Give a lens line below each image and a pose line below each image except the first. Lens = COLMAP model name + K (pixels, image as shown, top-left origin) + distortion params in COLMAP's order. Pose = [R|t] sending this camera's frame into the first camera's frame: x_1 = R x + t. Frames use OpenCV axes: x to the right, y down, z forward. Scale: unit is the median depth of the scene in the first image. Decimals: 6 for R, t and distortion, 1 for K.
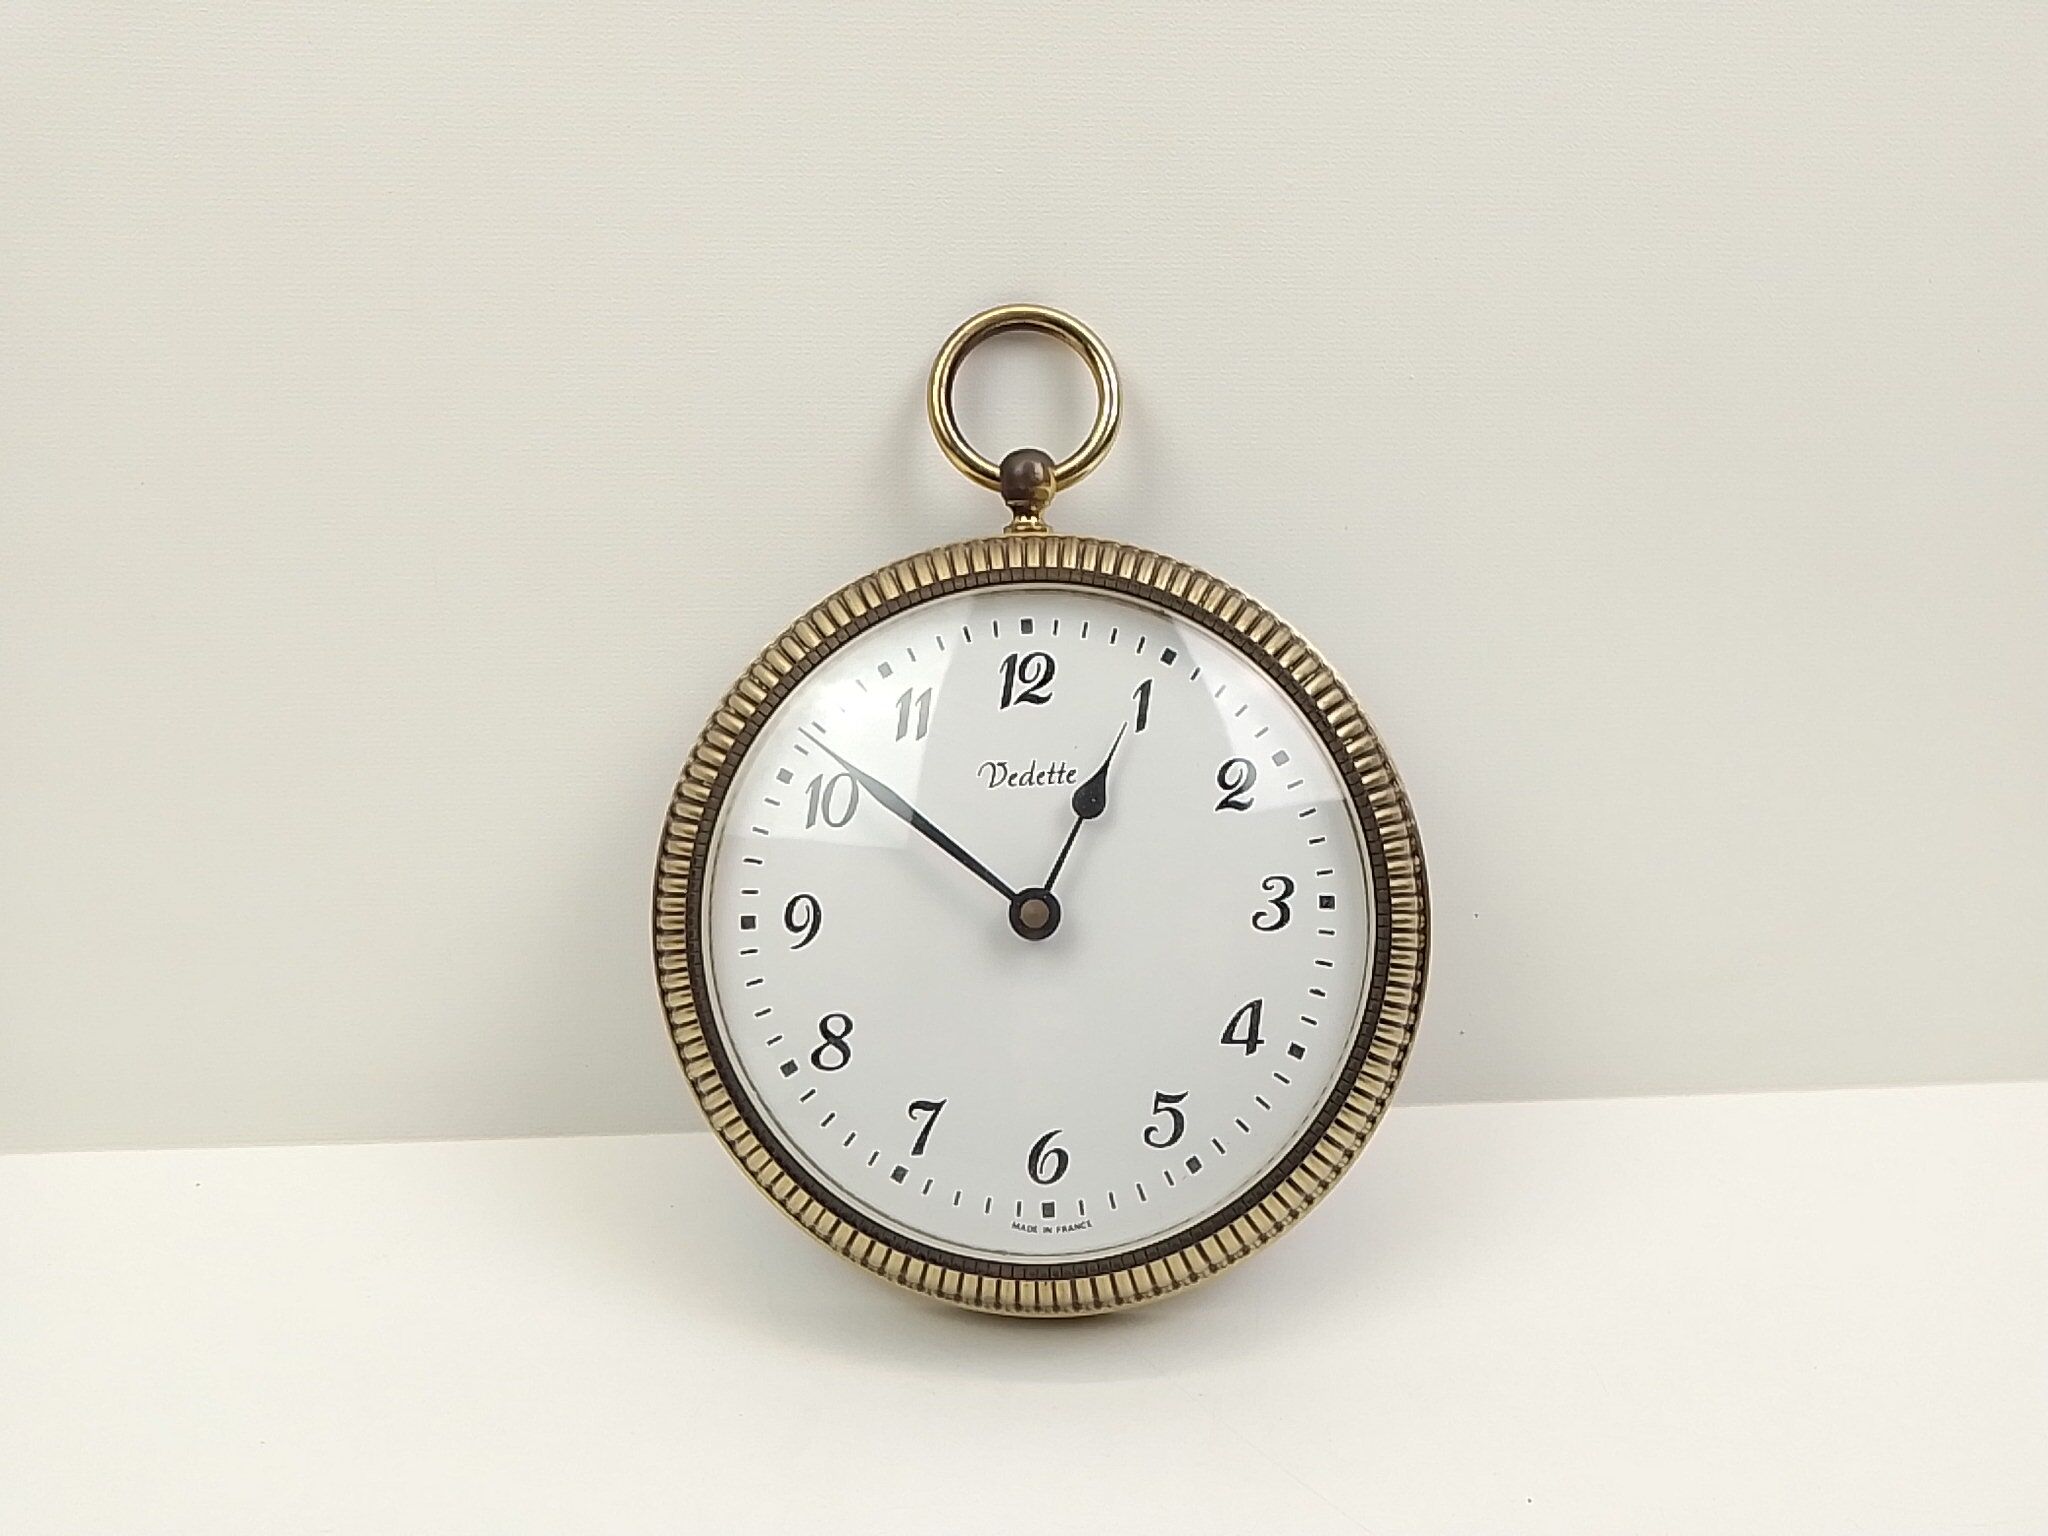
lens RADIAL K [[1562.2, 0, 1042.6], [0, 1562.2, 764.4], [0, 0, 1]] dist [0.005414, -0.001411]
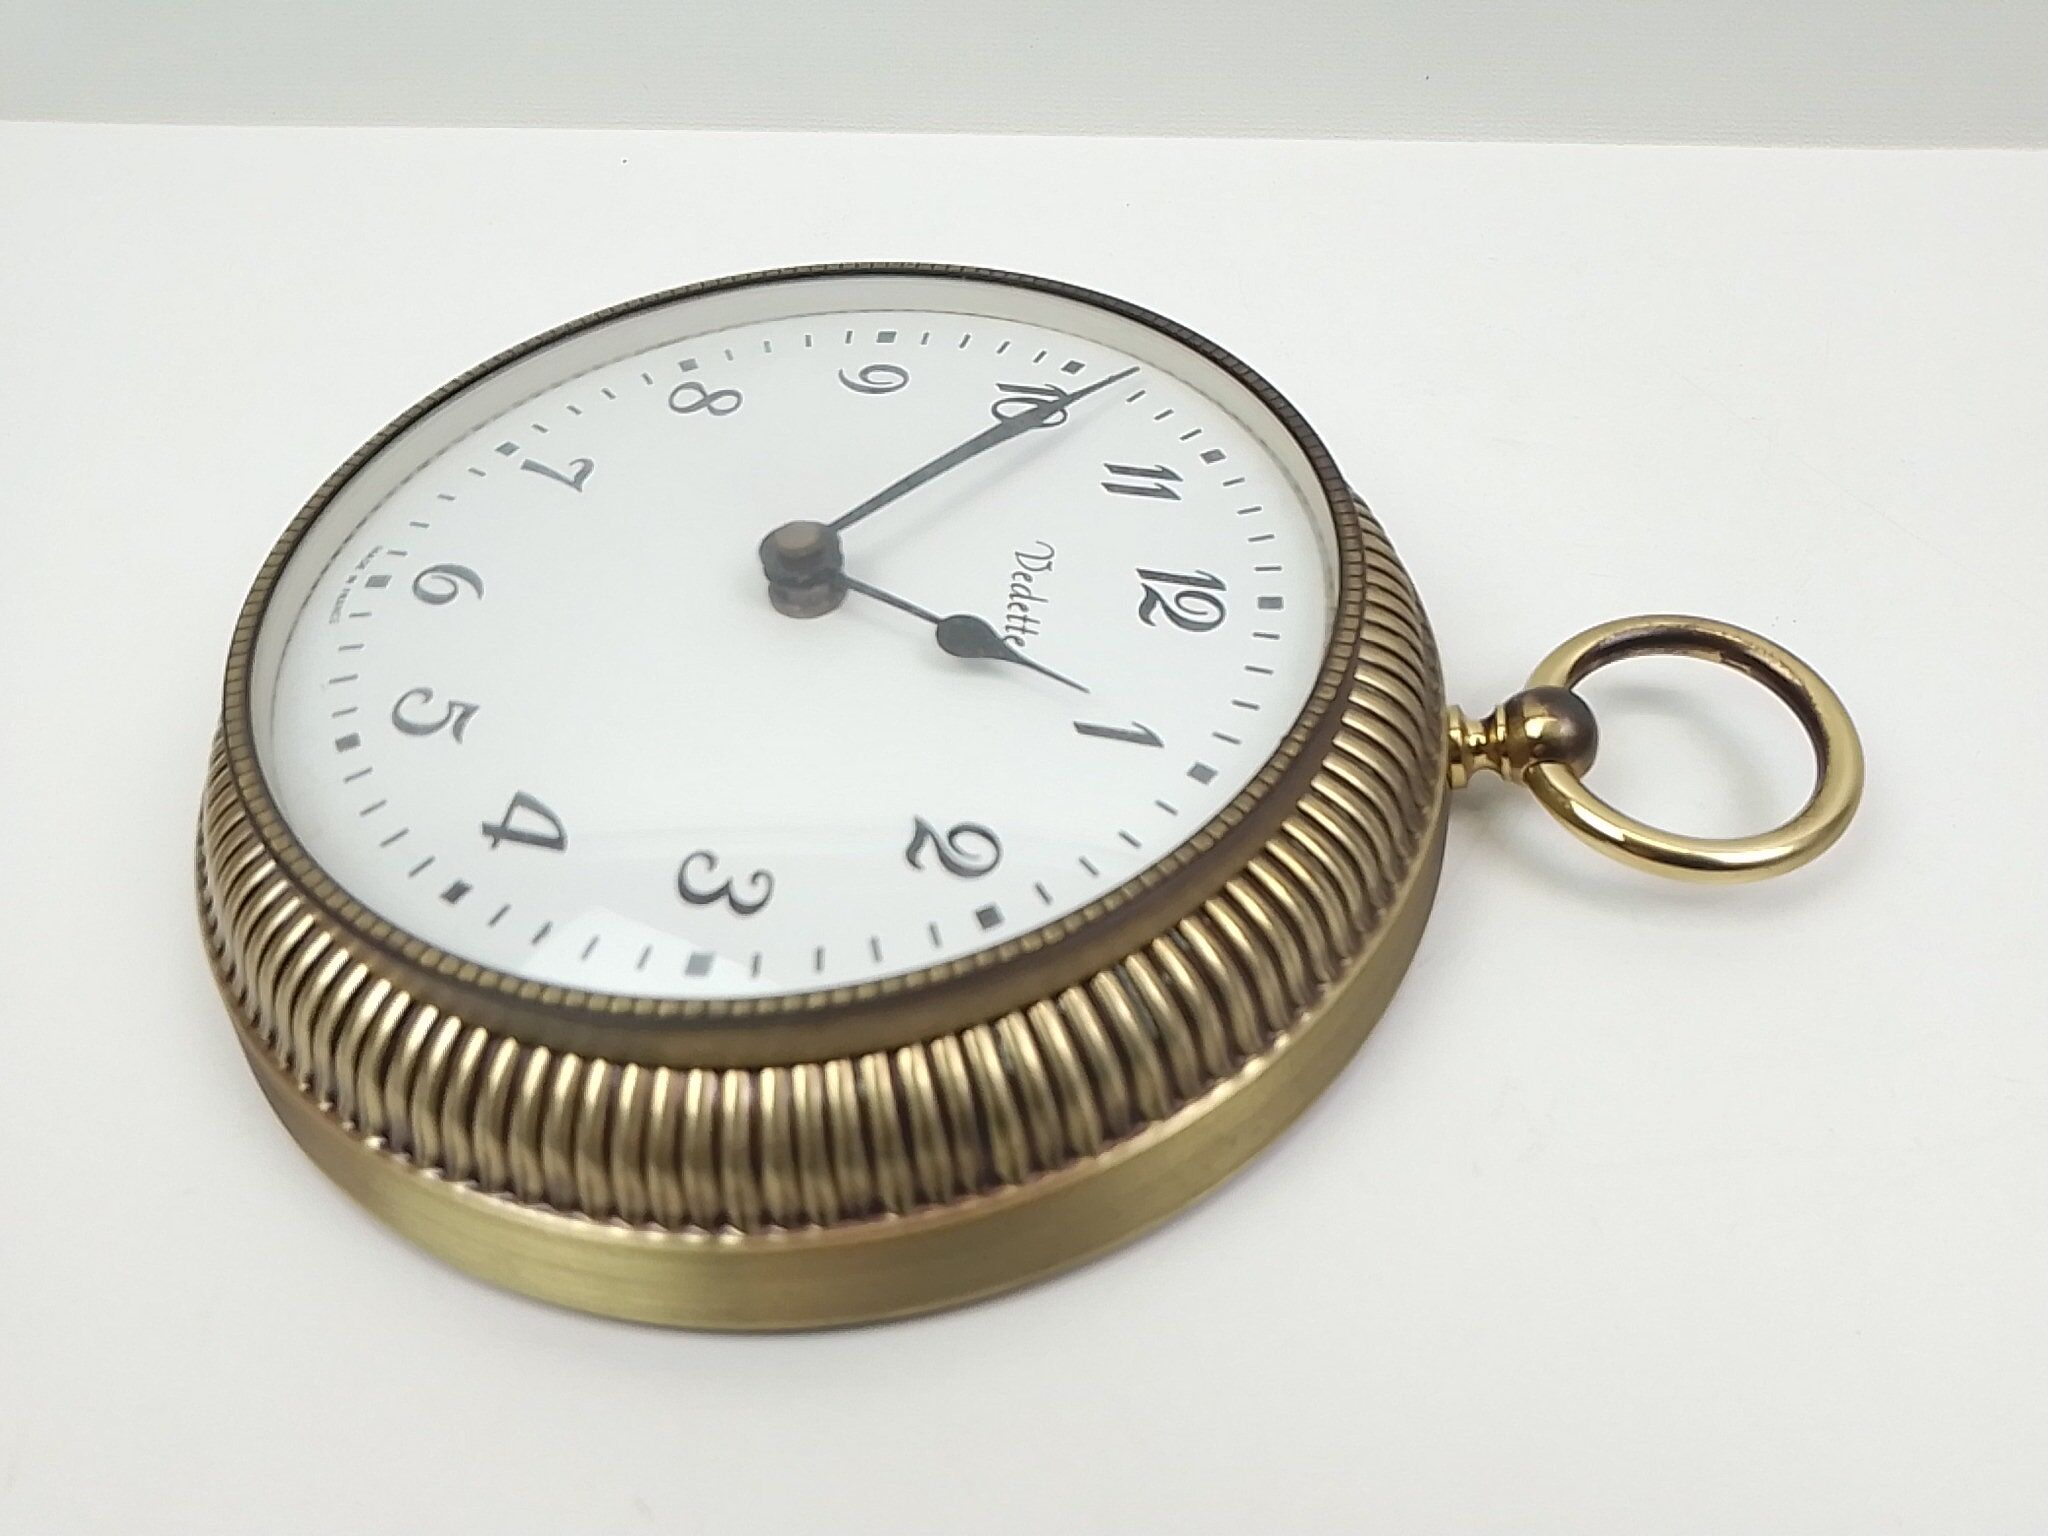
lens RADIAL K [[1562.2, 0, 1042.6], [0, 1562.2, 764.4], [0, 0, 1]] dist [0.005414, -0.001411]
pose [[-0.132501, 0.759224, -0.637199, 0.437636], [-0.978745, 0.001305, 0.205078, -0.126926], [0.156531, 0.650829, 0.742913, 0.579135]]
